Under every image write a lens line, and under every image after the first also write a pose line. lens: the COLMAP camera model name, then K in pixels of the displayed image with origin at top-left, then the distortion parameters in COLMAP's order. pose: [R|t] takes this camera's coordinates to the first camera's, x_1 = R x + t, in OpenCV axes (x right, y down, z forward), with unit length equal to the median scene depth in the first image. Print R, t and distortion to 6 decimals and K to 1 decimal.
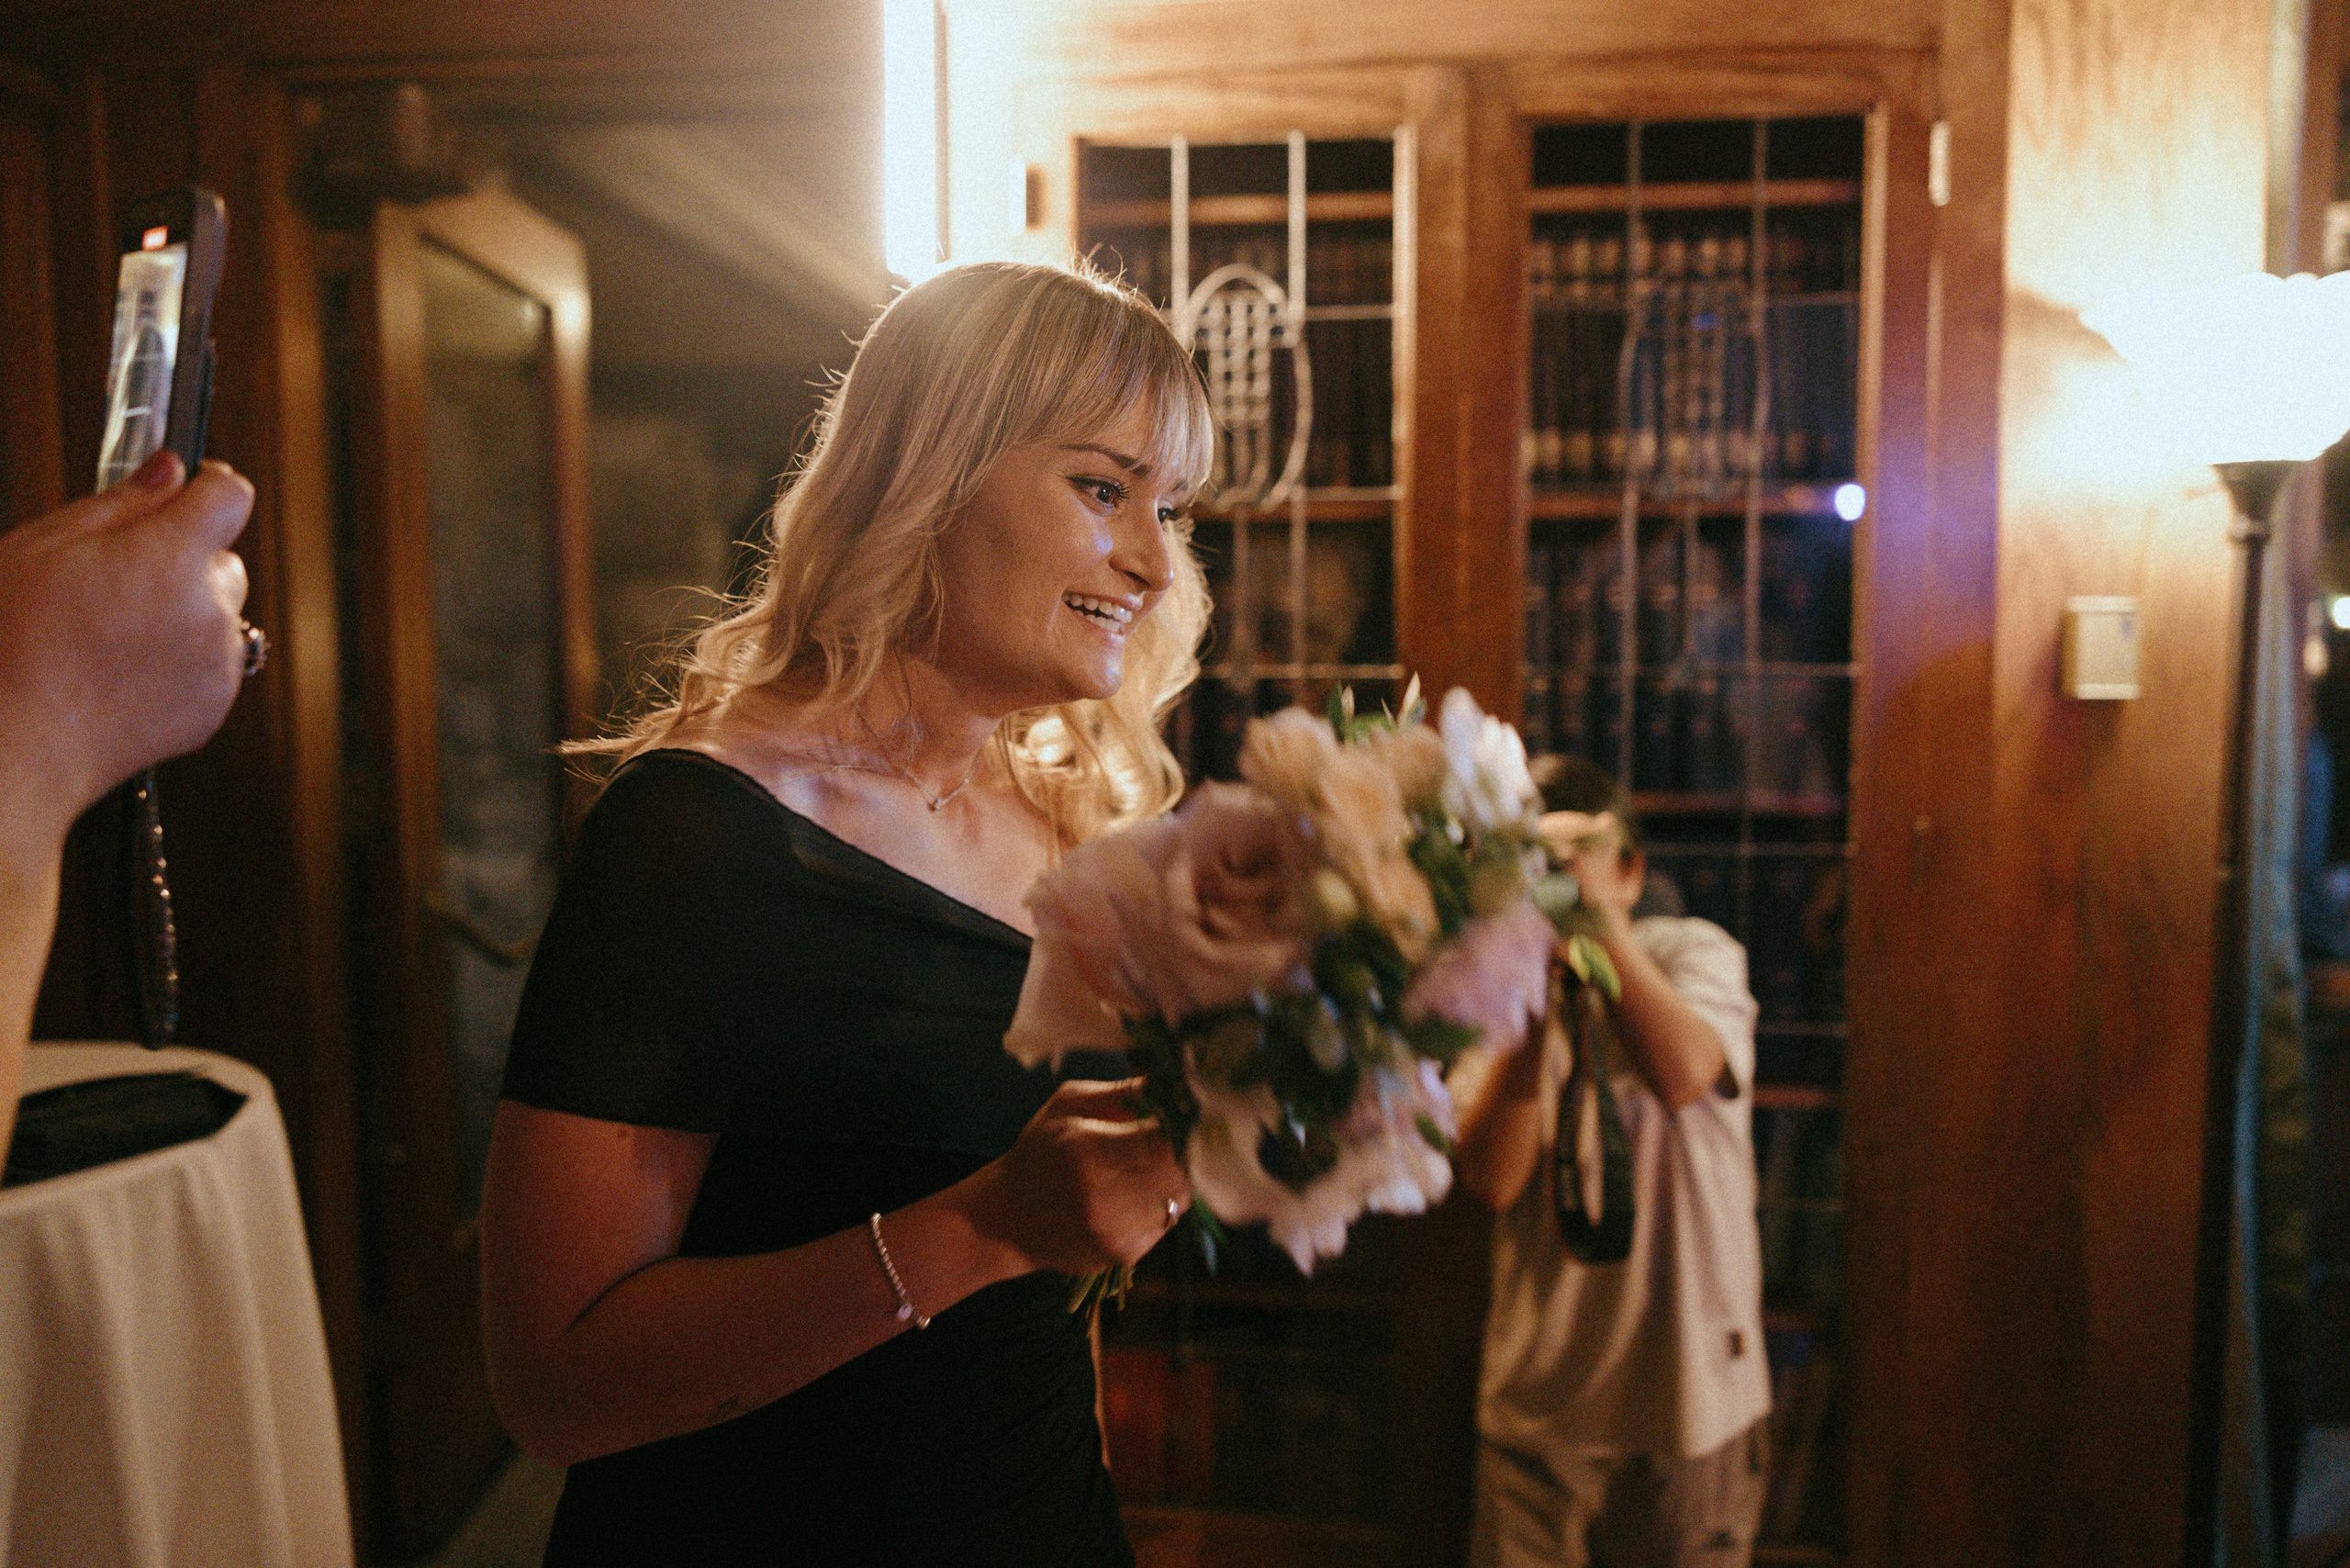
lens RADIAL K [[1842.7, 0, 1175.0], [0, 1842.7, 784.0], [0, 0, 1]] dist [0.013961, 0.001147]
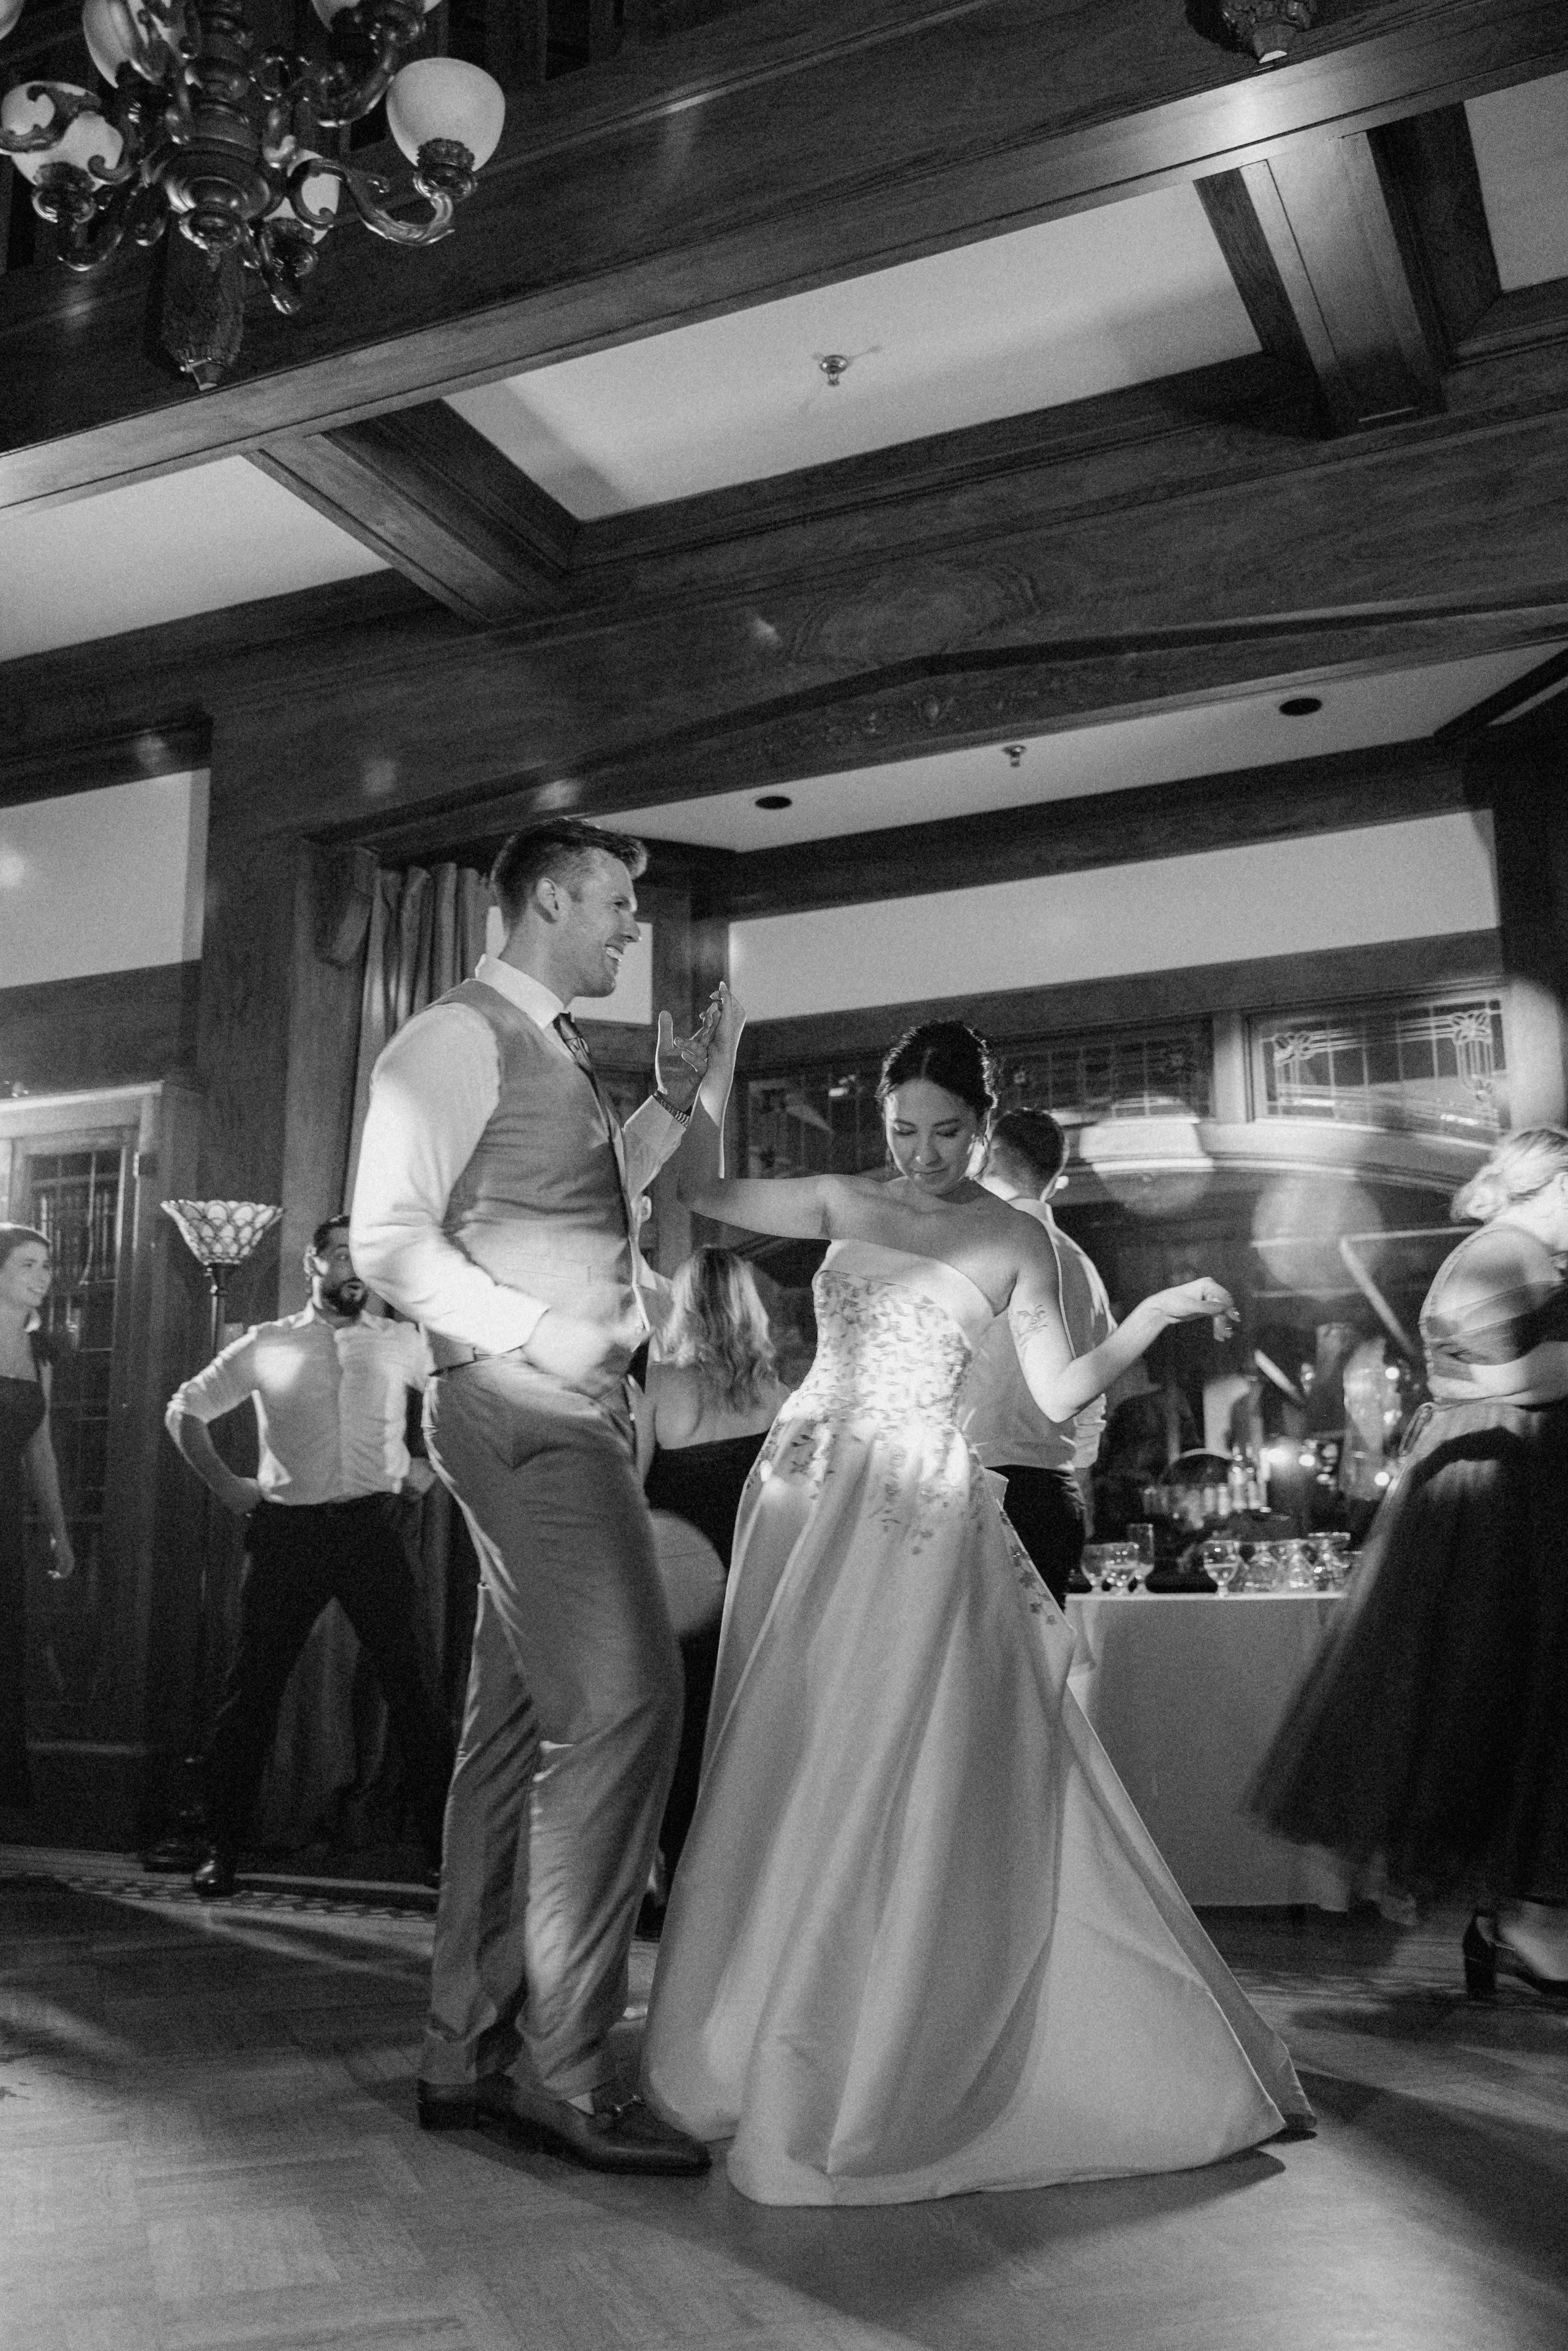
lens RADIAL K [[2076.3, 0, 784.0], [0, 2076.3, 1175.5], [0, 0, 1]] dist [0.006763, 0.000961]
pose [[0.953788, -0.057841, -0.294859, 2.195815], [-0.017053, 0.969296, -0.245303, 0.417709], [0.299995, 0.238996, 0.923517, -1.546972]]
